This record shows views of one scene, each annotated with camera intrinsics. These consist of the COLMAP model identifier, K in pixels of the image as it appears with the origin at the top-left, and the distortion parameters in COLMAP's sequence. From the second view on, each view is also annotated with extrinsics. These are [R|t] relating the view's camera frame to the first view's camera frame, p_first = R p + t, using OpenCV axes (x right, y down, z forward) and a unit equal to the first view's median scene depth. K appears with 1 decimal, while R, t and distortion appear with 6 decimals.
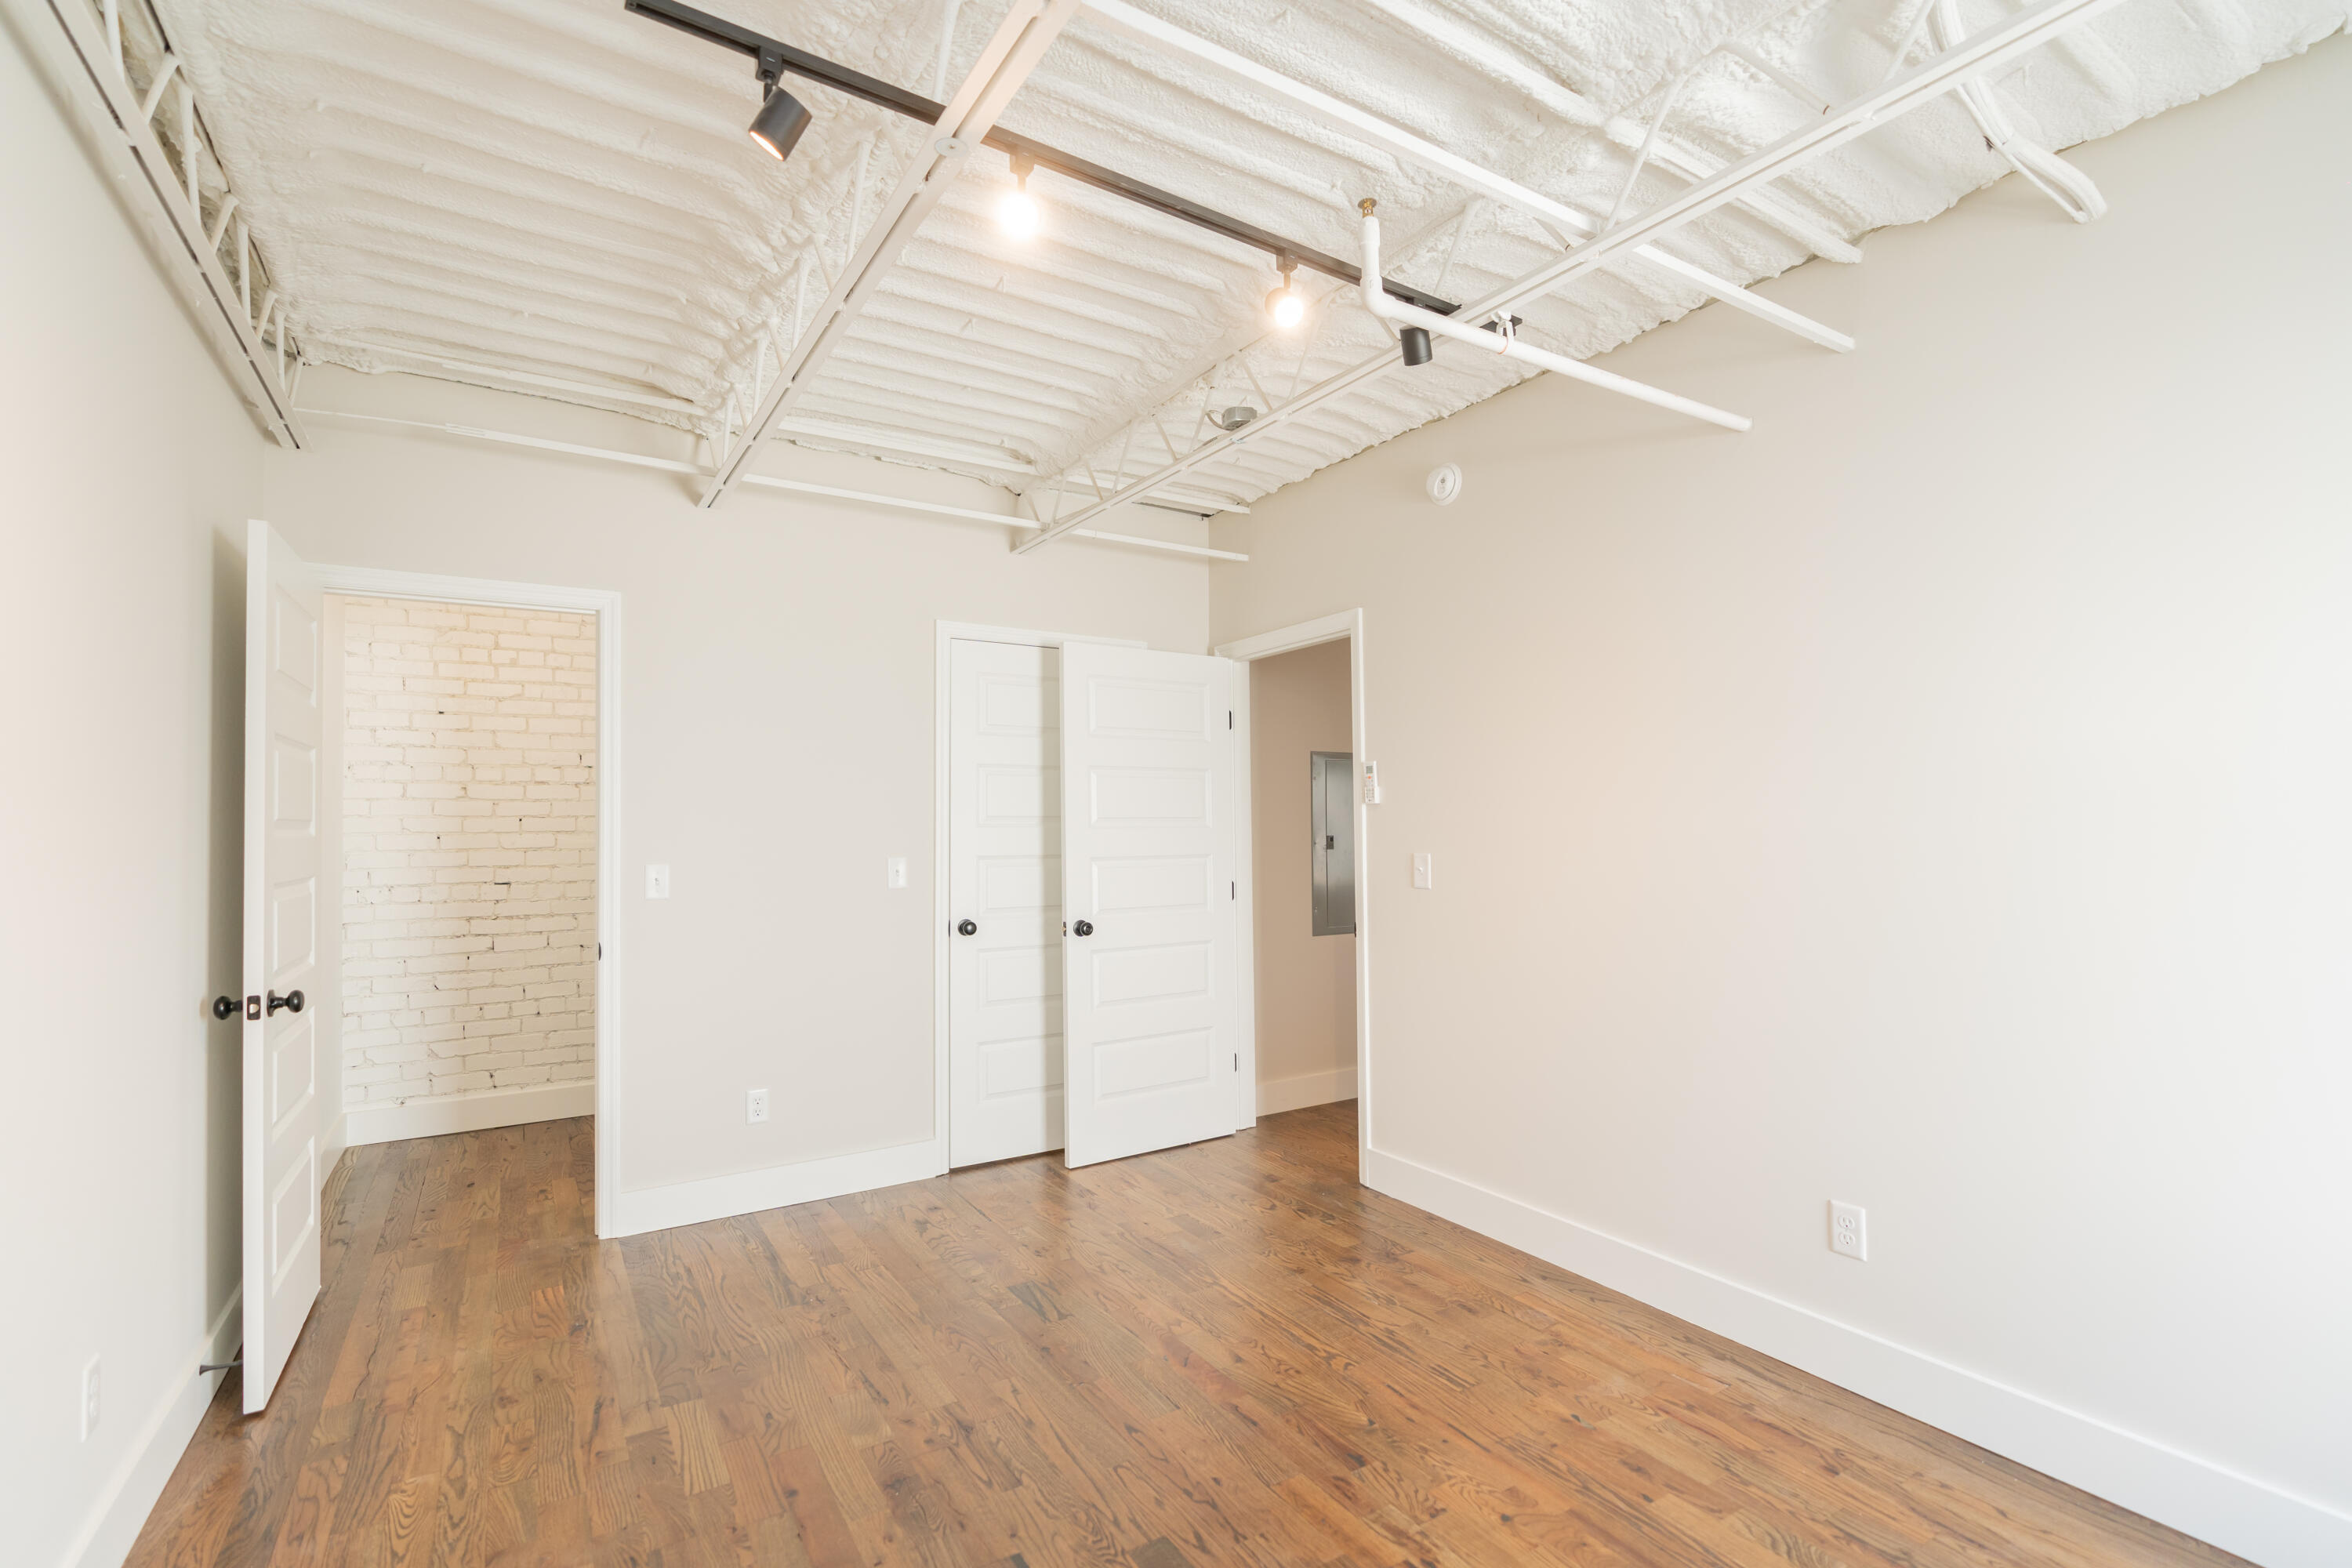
lens RADIAL K [[1082.0, 0, 1180.3], [0, 1082.0, 802.6], [0, 0, 1]] dist [-0.003086, 0.000813]
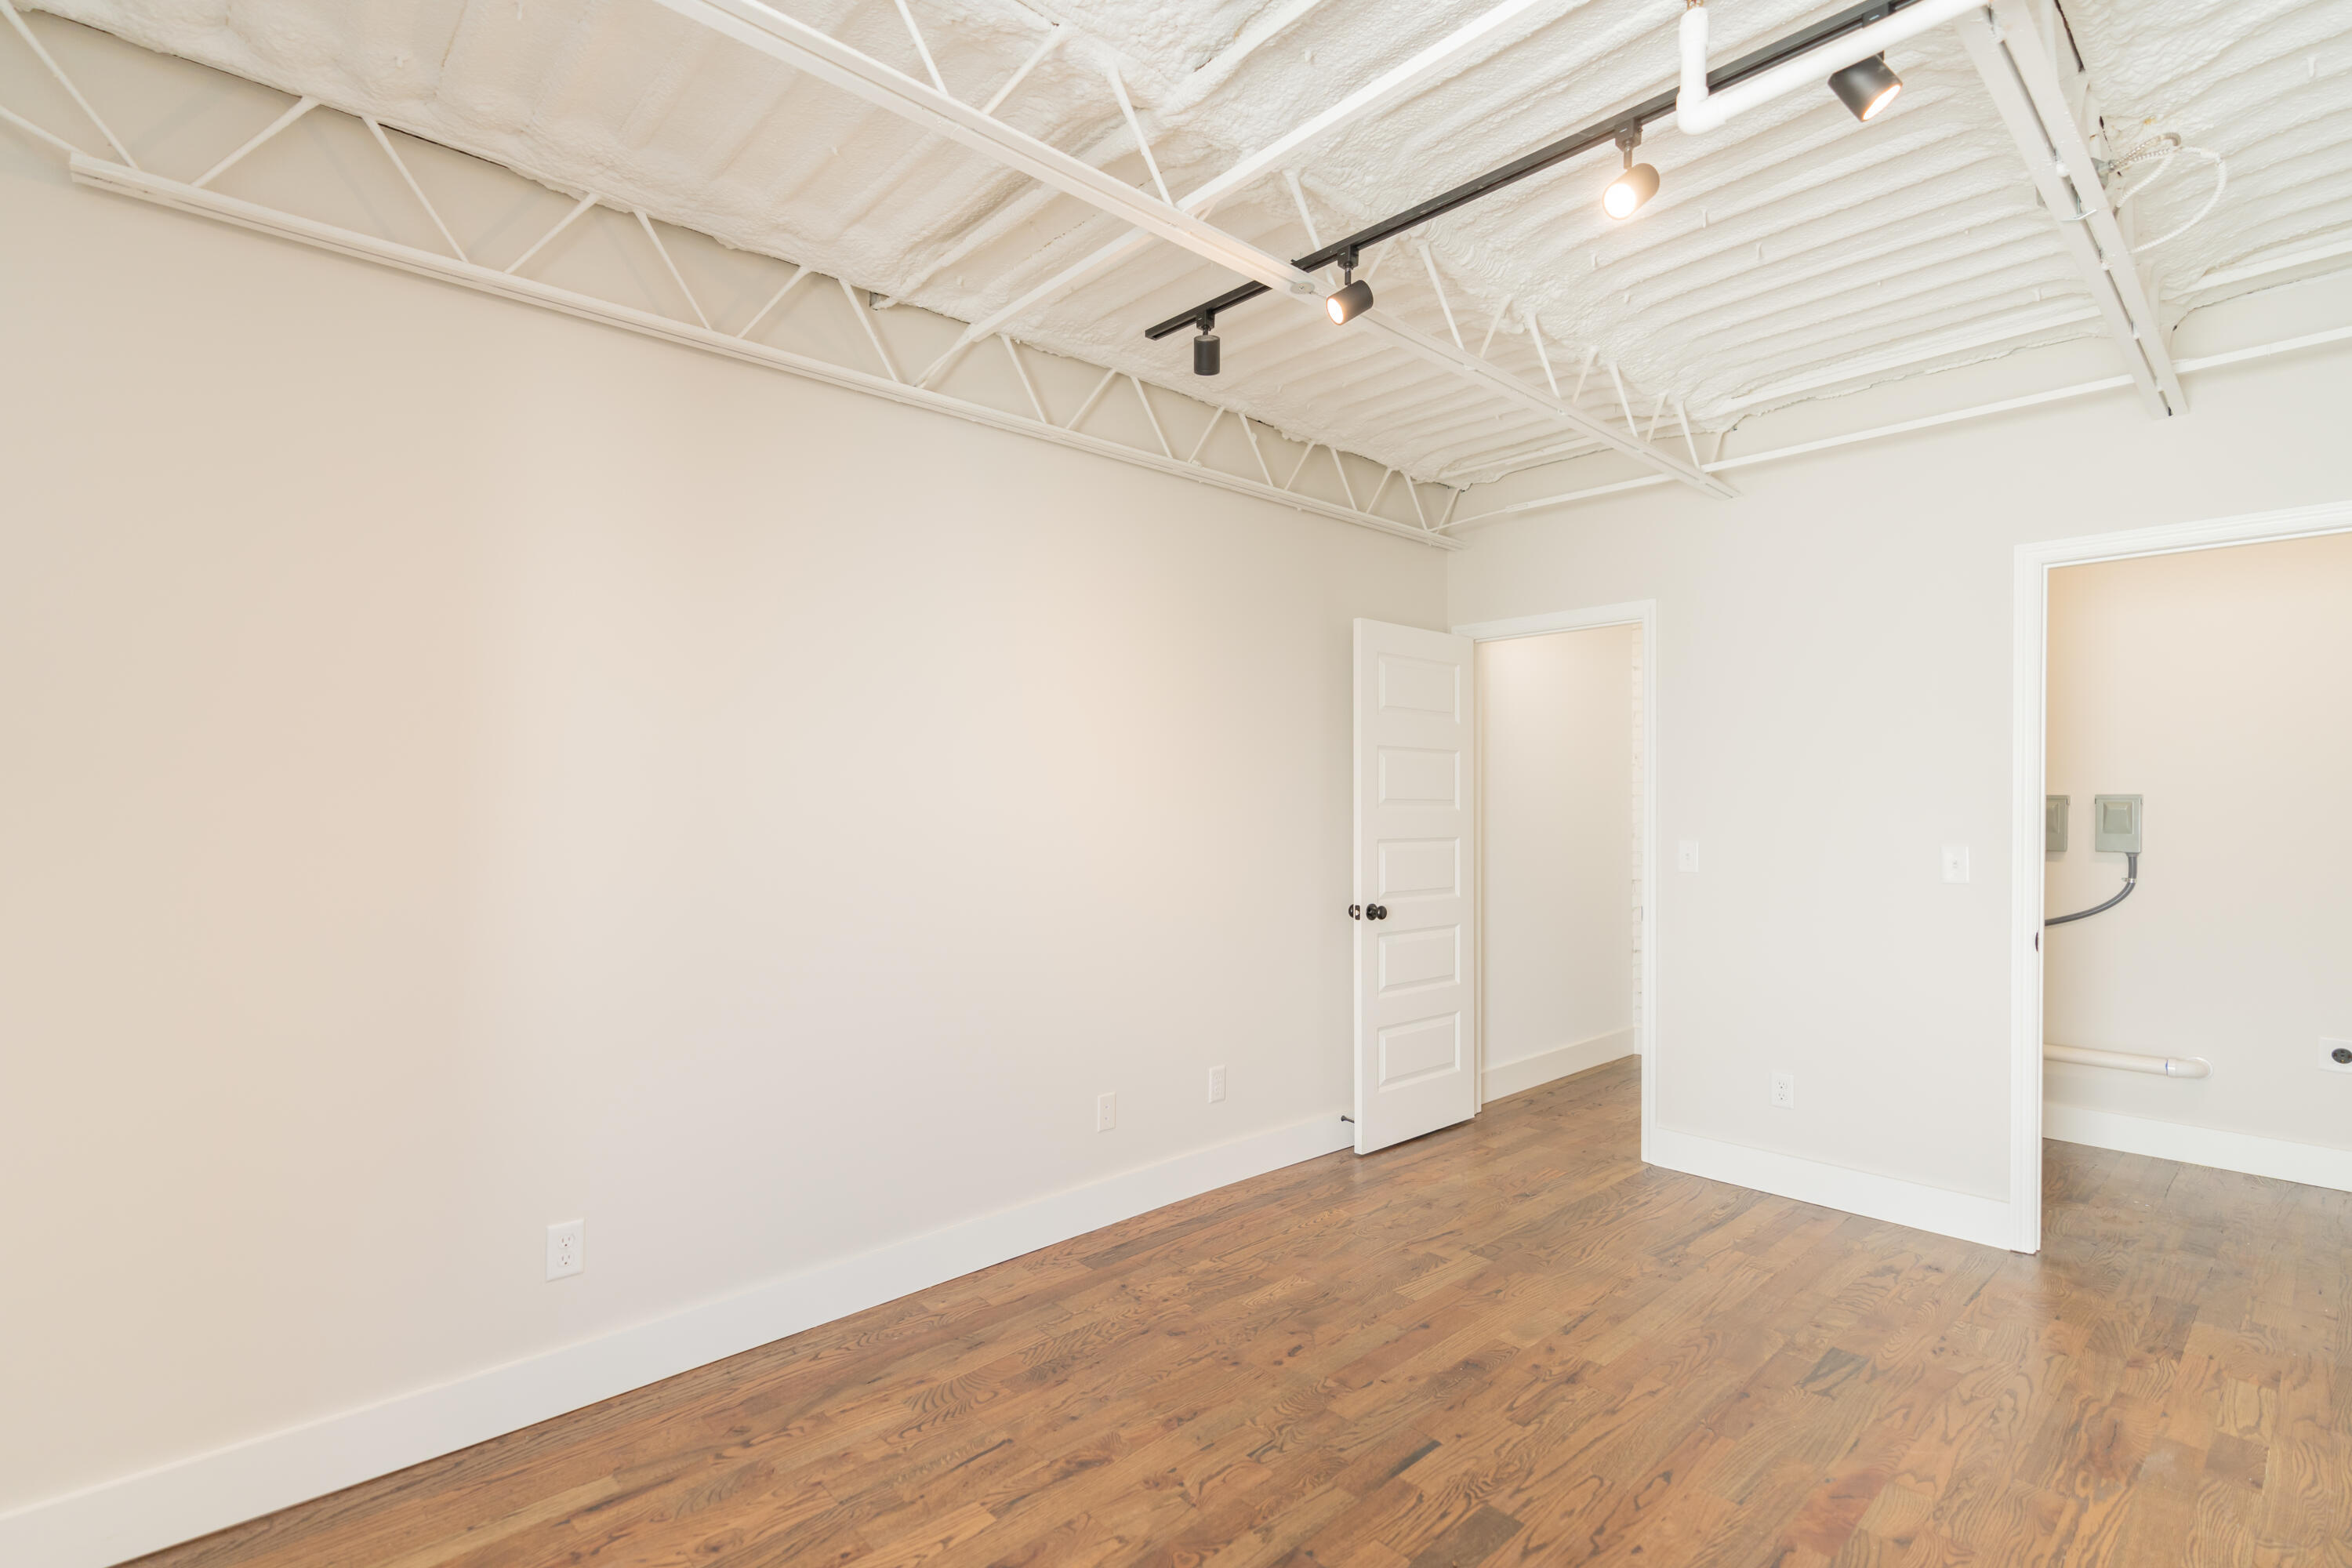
lens RADIAL K [[1109.7, 0, 1175.4], [0, 1109.7, 801.8], [0, 0, 1]] dist [-0.000744, 0.000473]
pose [[0.166935, 0.002785, -0.985964, 0.698693], [0.014743, 0.999877, 0.005321, 0.005651], [0.985858, -0.015424, 0.166874, 0.394304]]
